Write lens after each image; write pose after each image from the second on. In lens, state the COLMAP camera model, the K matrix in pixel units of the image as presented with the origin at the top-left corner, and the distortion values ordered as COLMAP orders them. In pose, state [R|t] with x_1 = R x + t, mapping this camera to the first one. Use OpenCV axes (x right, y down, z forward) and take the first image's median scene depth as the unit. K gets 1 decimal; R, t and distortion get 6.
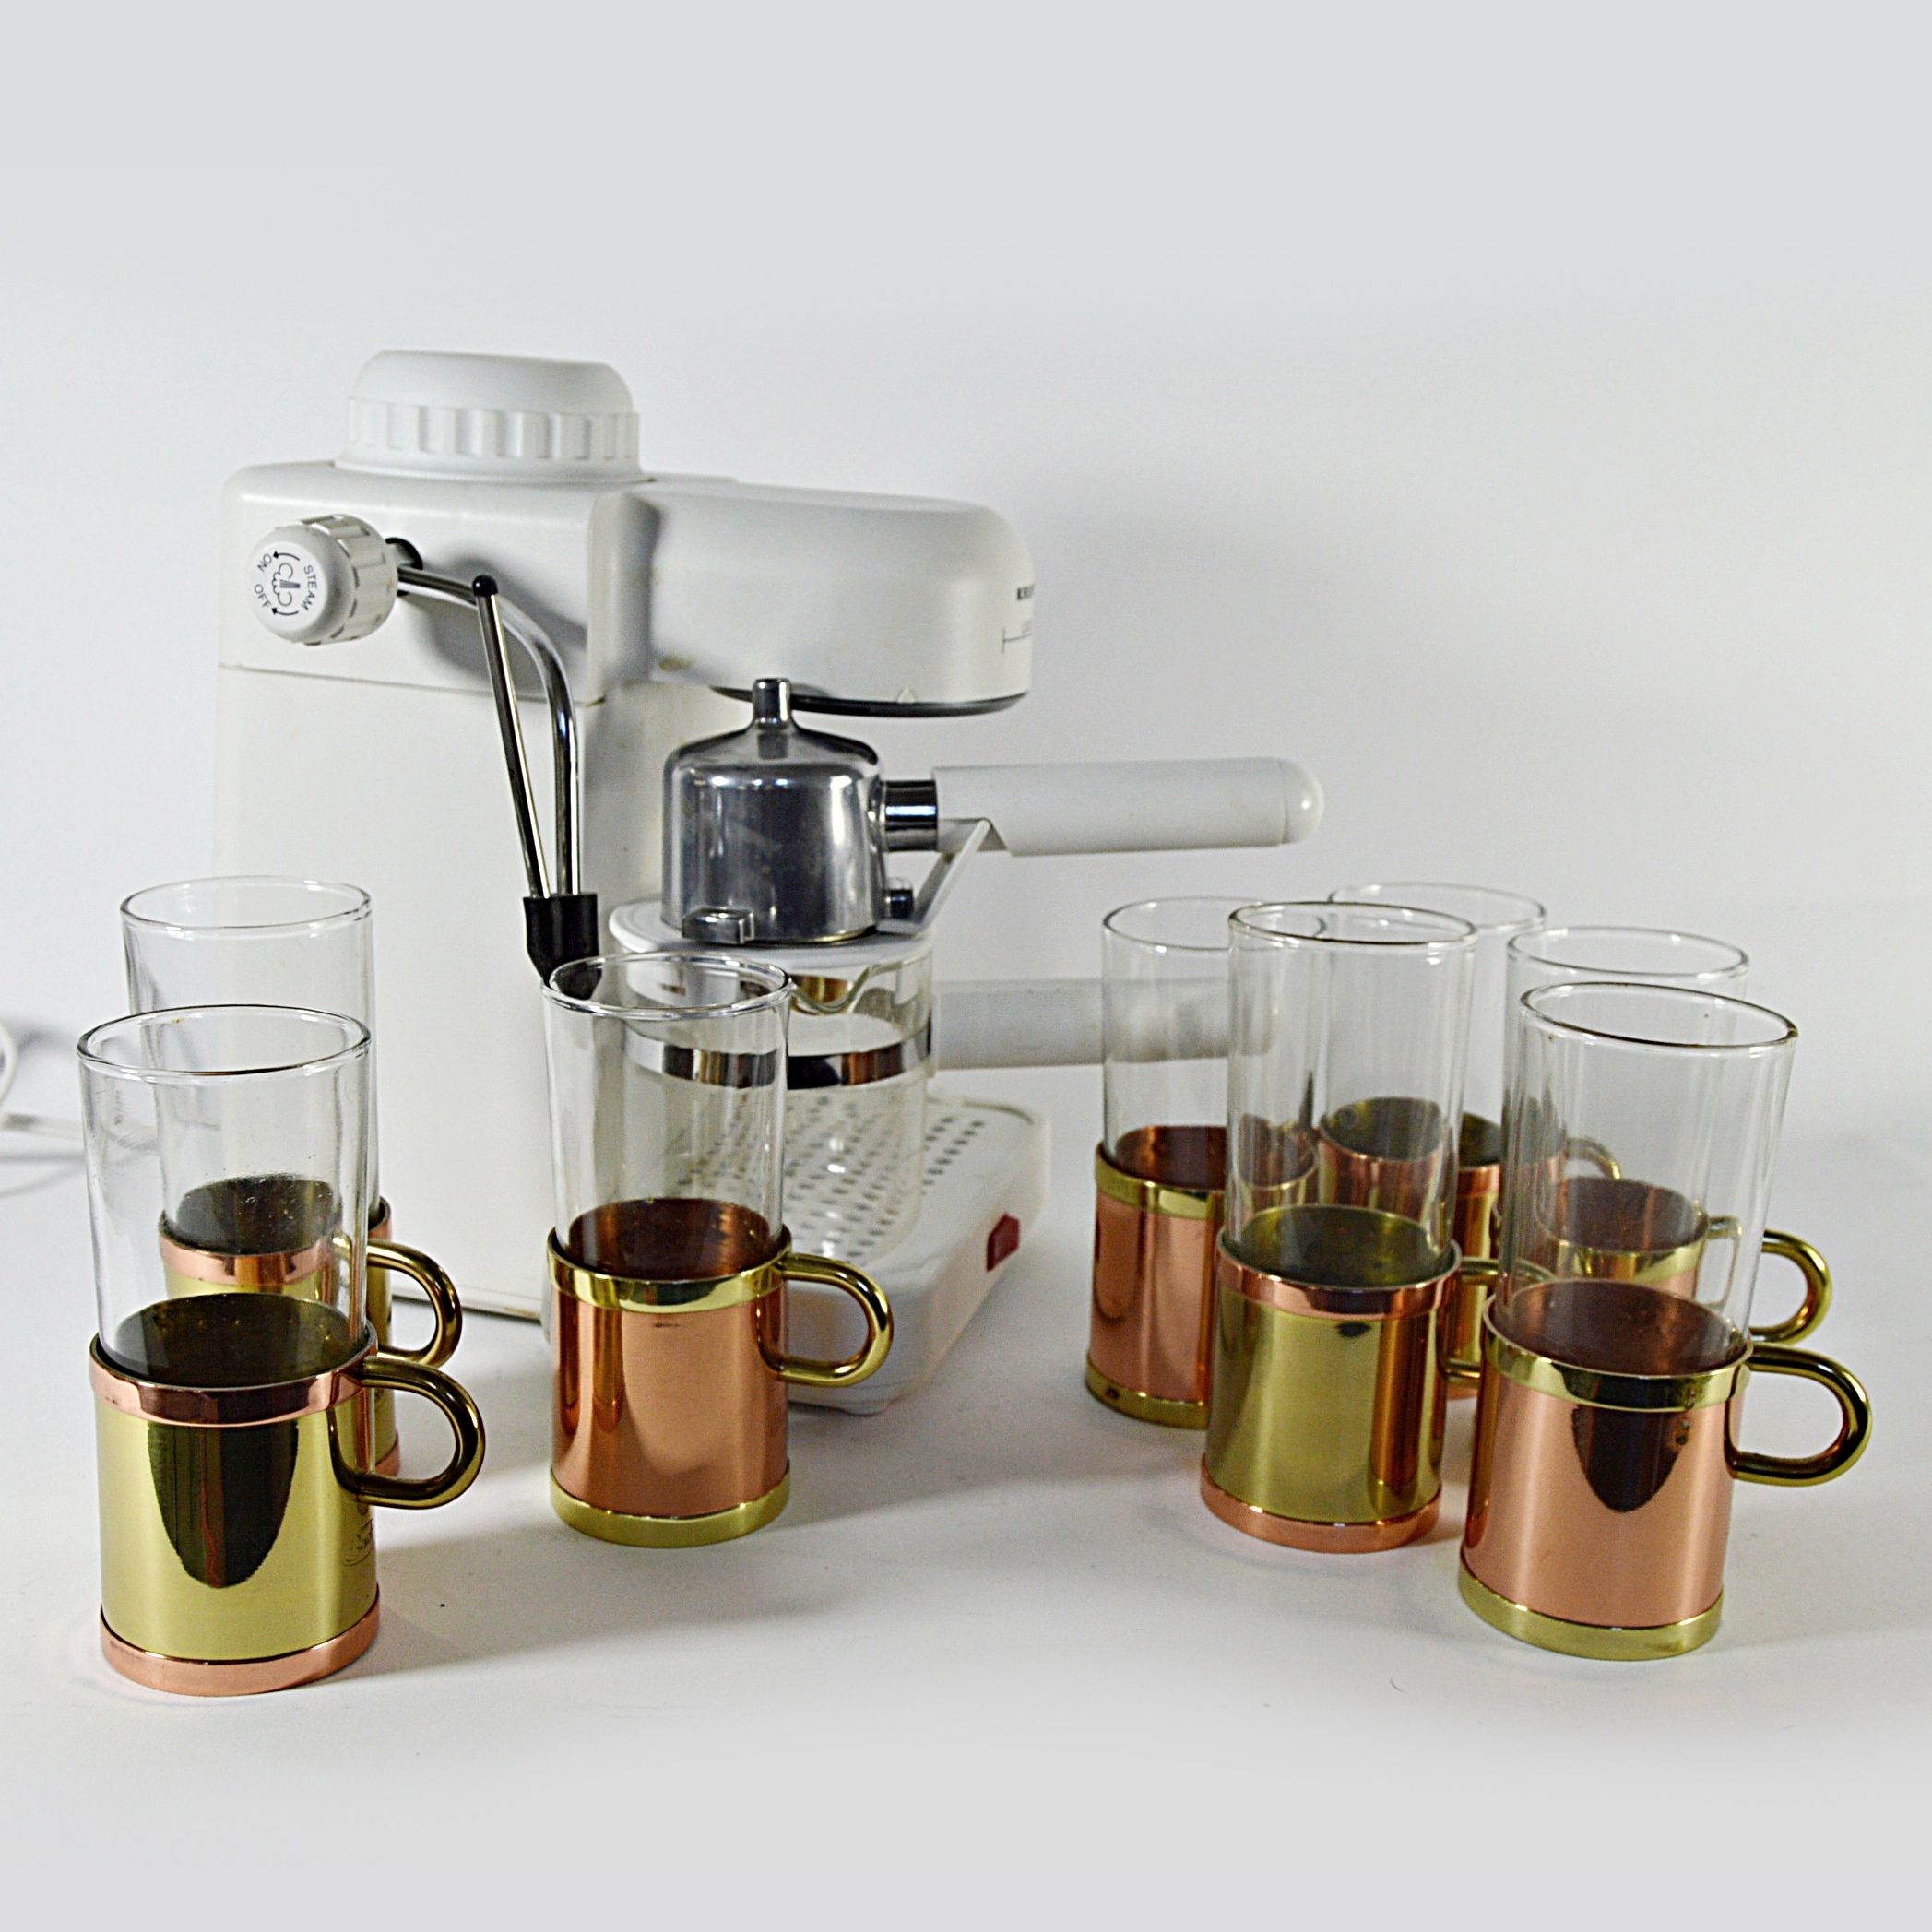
lens RADIAL K [[2598.7, 0, 966.0], [0, 2598.7, 966.0], [0, 0, 1]] dist [0.010404, 0.103506]
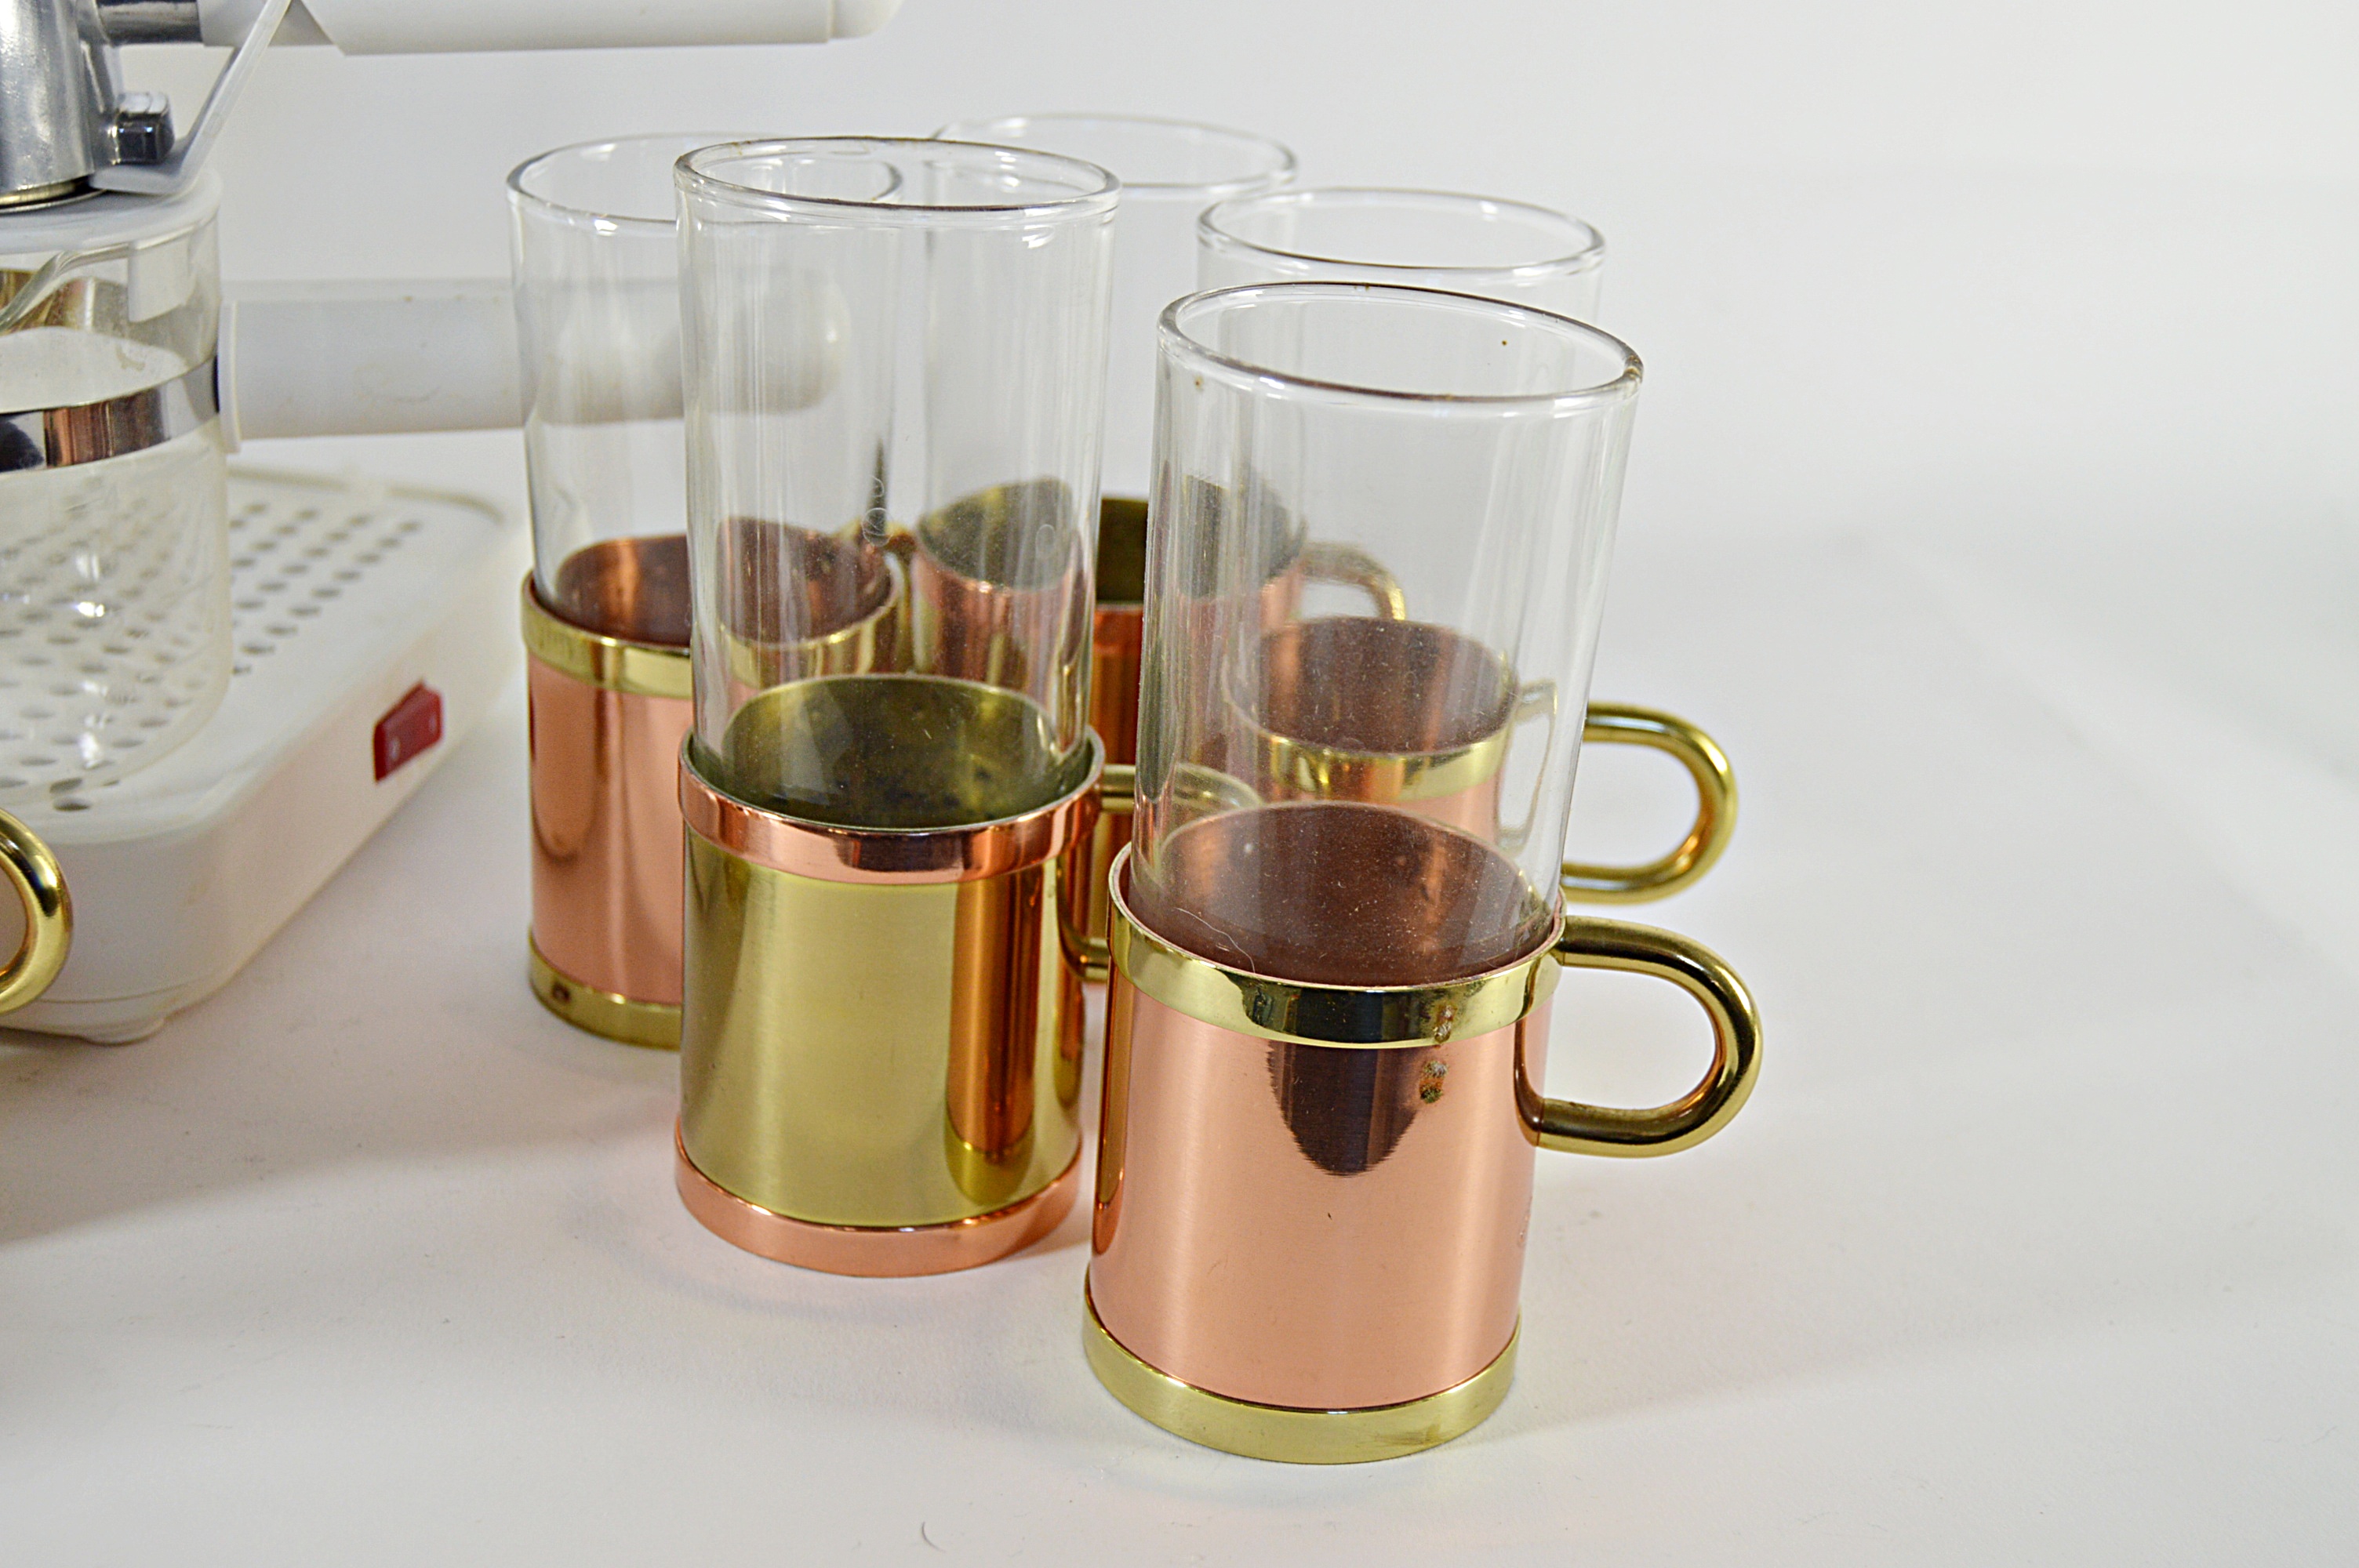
lens RADIAL K [[3755.4, 0, 1179.5], [0, 3755.4, 784.0], [0, 0, 1]] dist [0.107301, -0.071539]
pose [[0.991164, -0.017930, 0.131427, 0.096517], [-0.000014, 0.990808, 0.135276, 0.003357], [-0.132644, -0.134083, 0.982053, 0.178617]]
